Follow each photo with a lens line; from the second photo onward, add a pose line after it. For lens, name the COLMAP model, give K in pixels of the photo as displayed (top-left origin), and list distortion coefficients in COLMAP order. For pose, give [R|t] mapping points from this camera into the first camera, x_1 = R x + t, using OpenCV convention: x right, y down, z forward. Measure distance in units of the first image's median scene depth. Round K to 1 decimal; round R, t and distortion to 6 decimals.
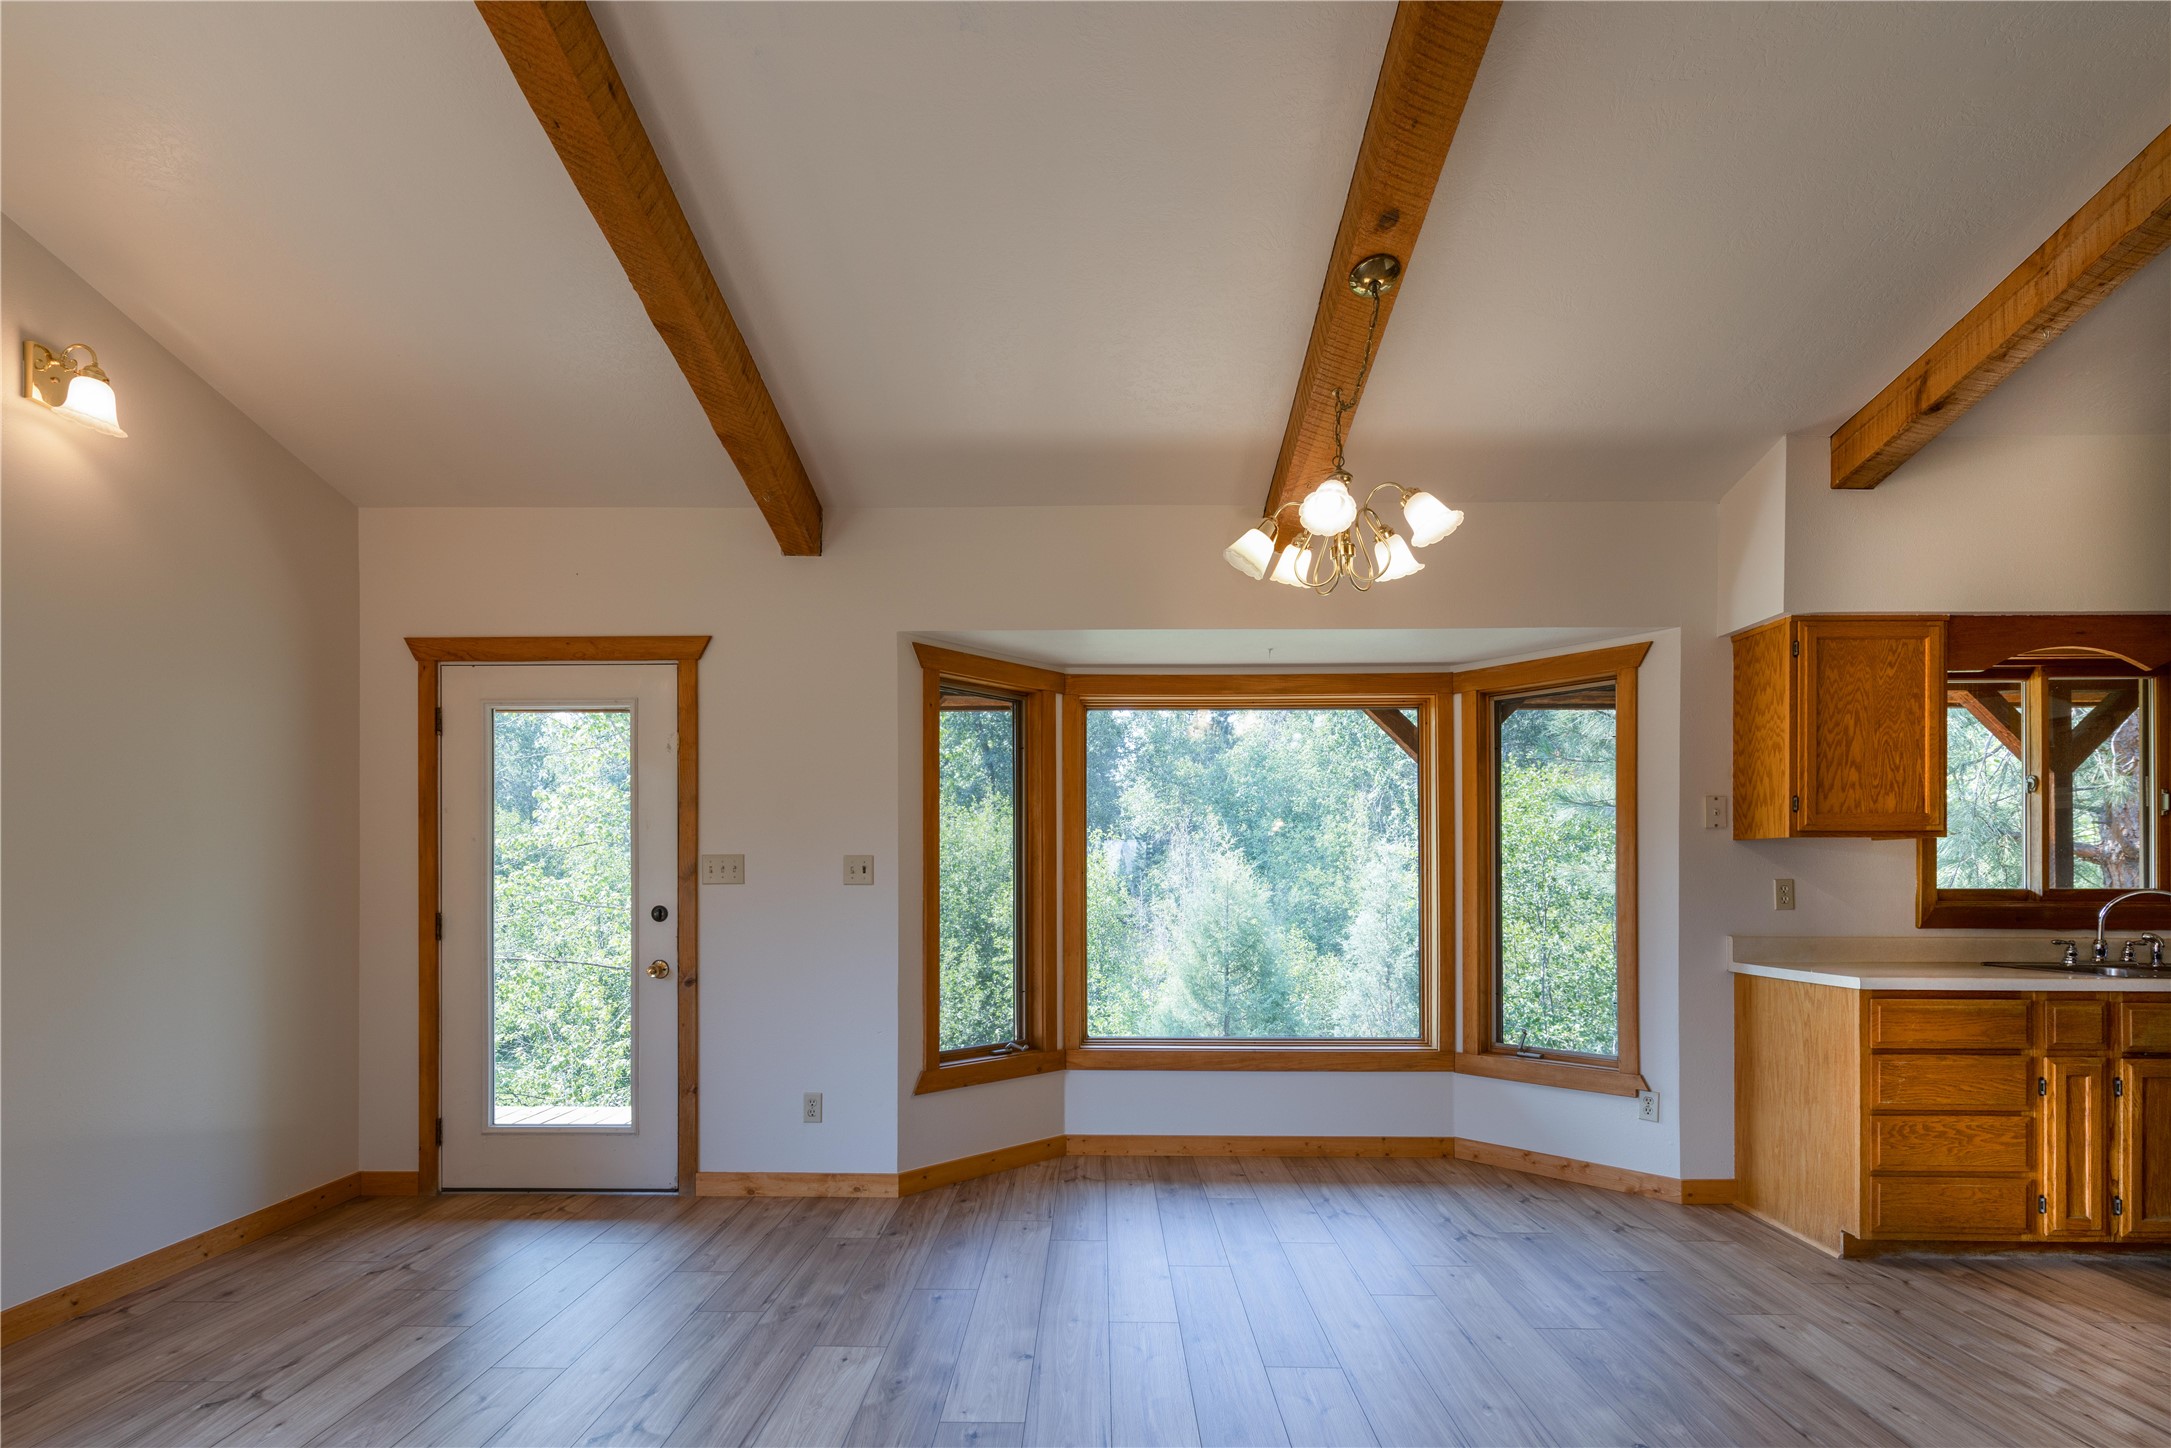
lens RADIAL K [[984.5, 0, 1062.3], [0, 984.5, 872.7], [0, 0, 1]] dist [-0.002849, -0.000539]
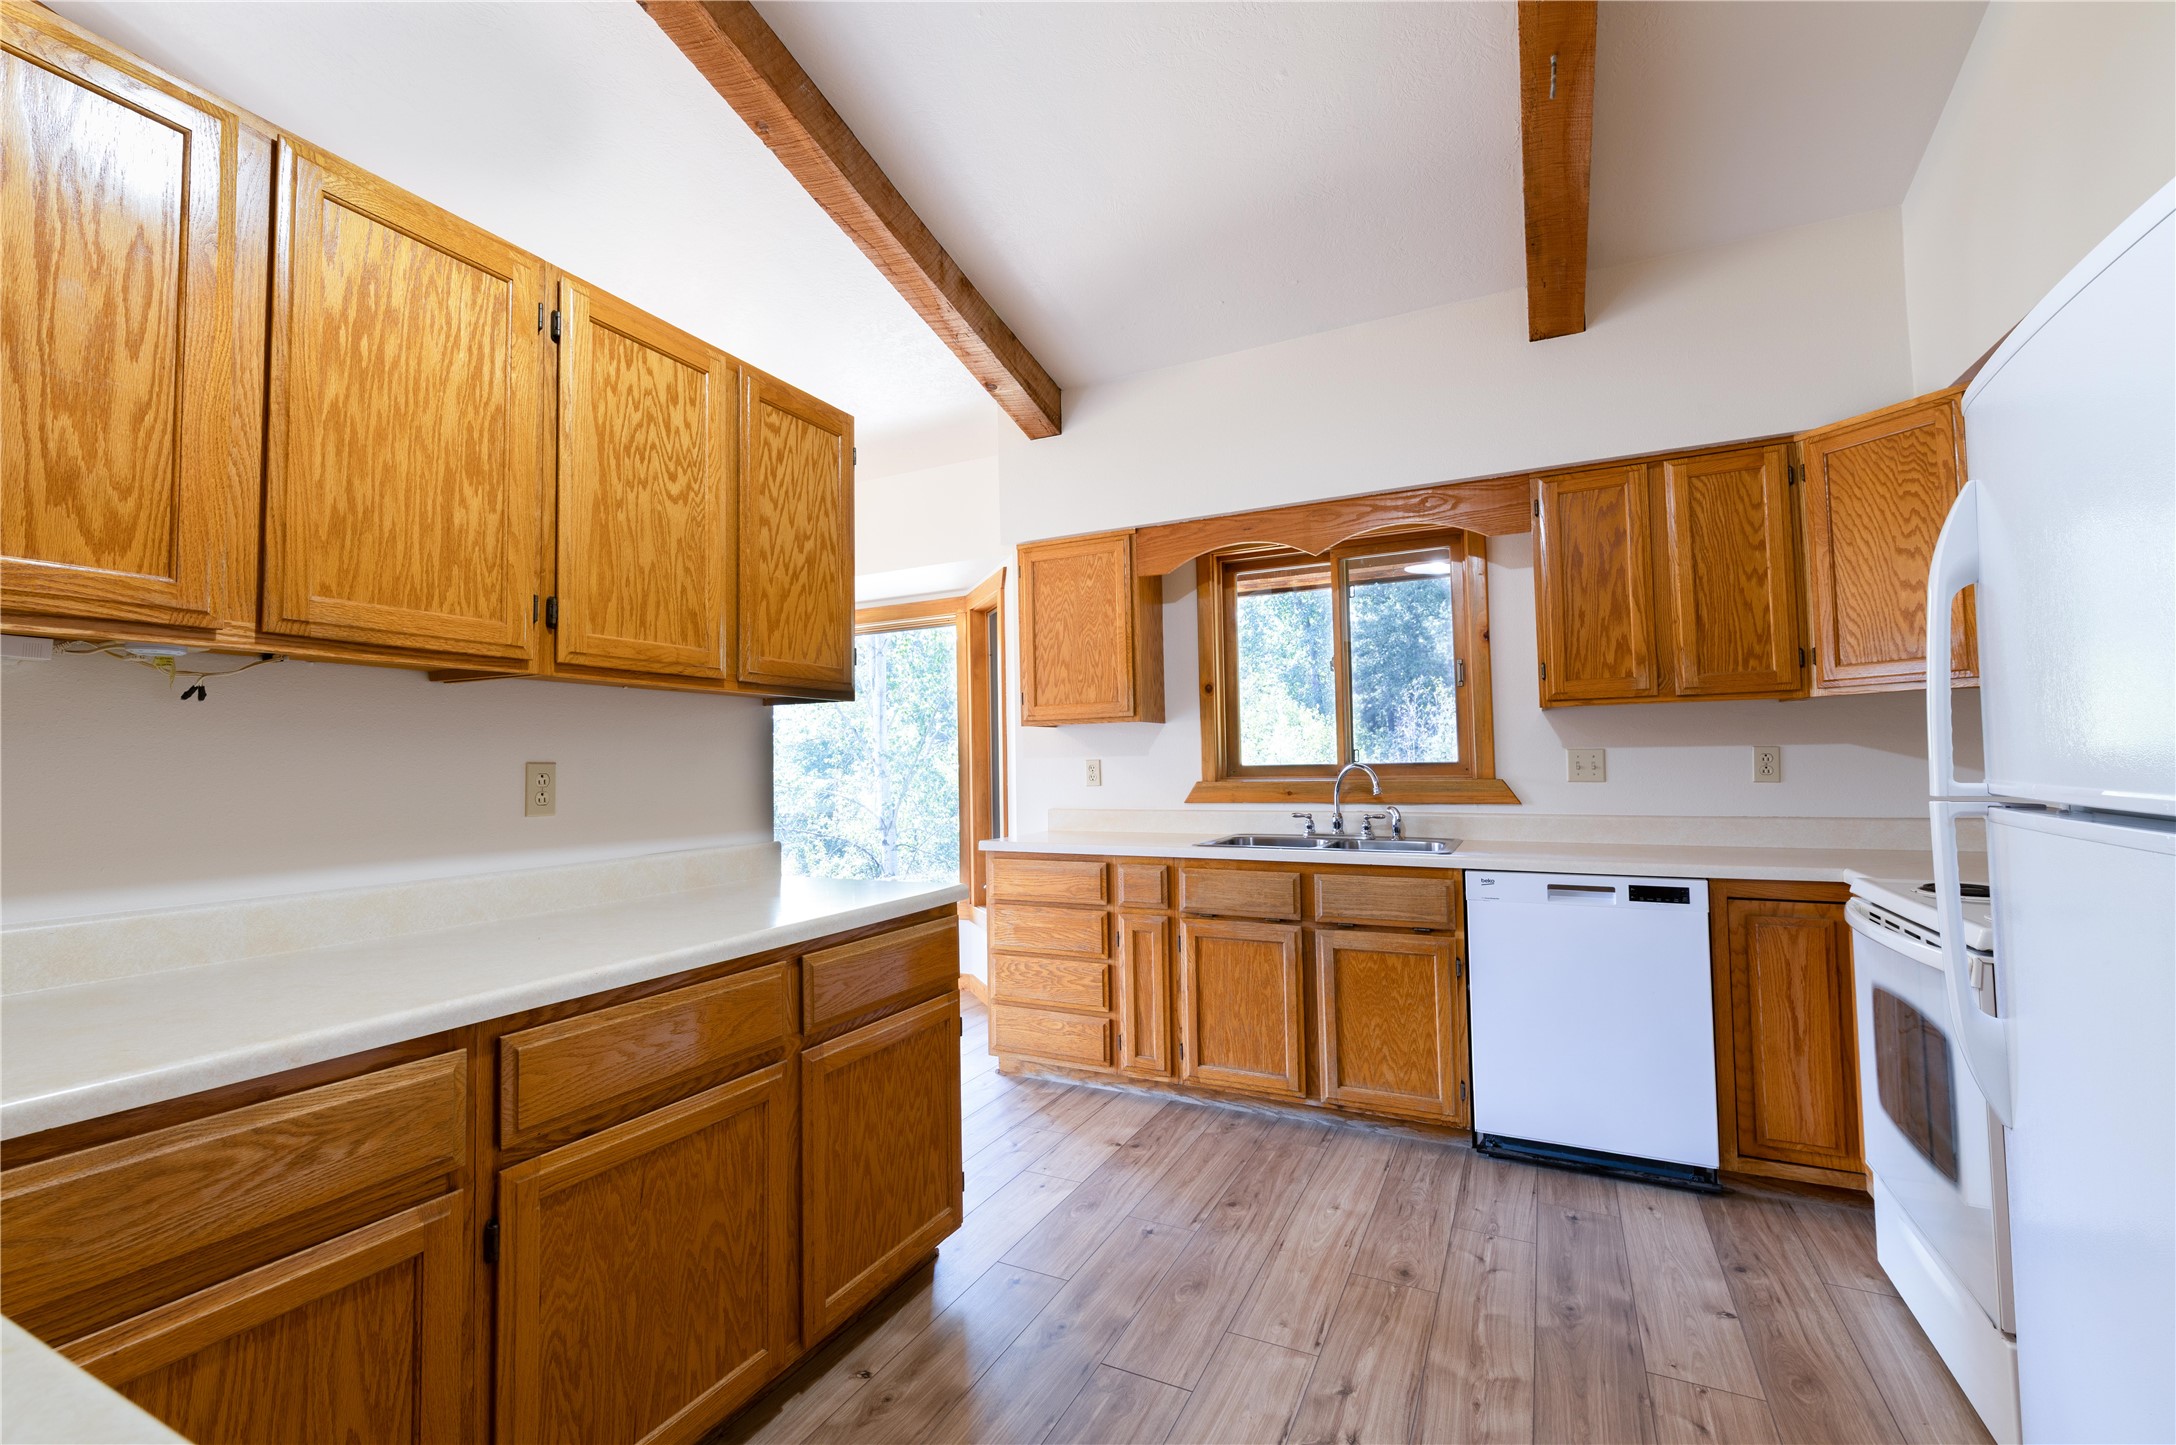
lens RADIAL K [[947.1, 0, 1056.2], [0, 947.1, 718.6], [0, 0, 1]] dist [0.000408, -0.000029]
pose [[0.905217, -0.036137, -0.423409, 1.413723], [0.020236, 0.998913, -0.041992, 0.005230], [0.424467, 0.029443, 0.904965, -0.044492]]
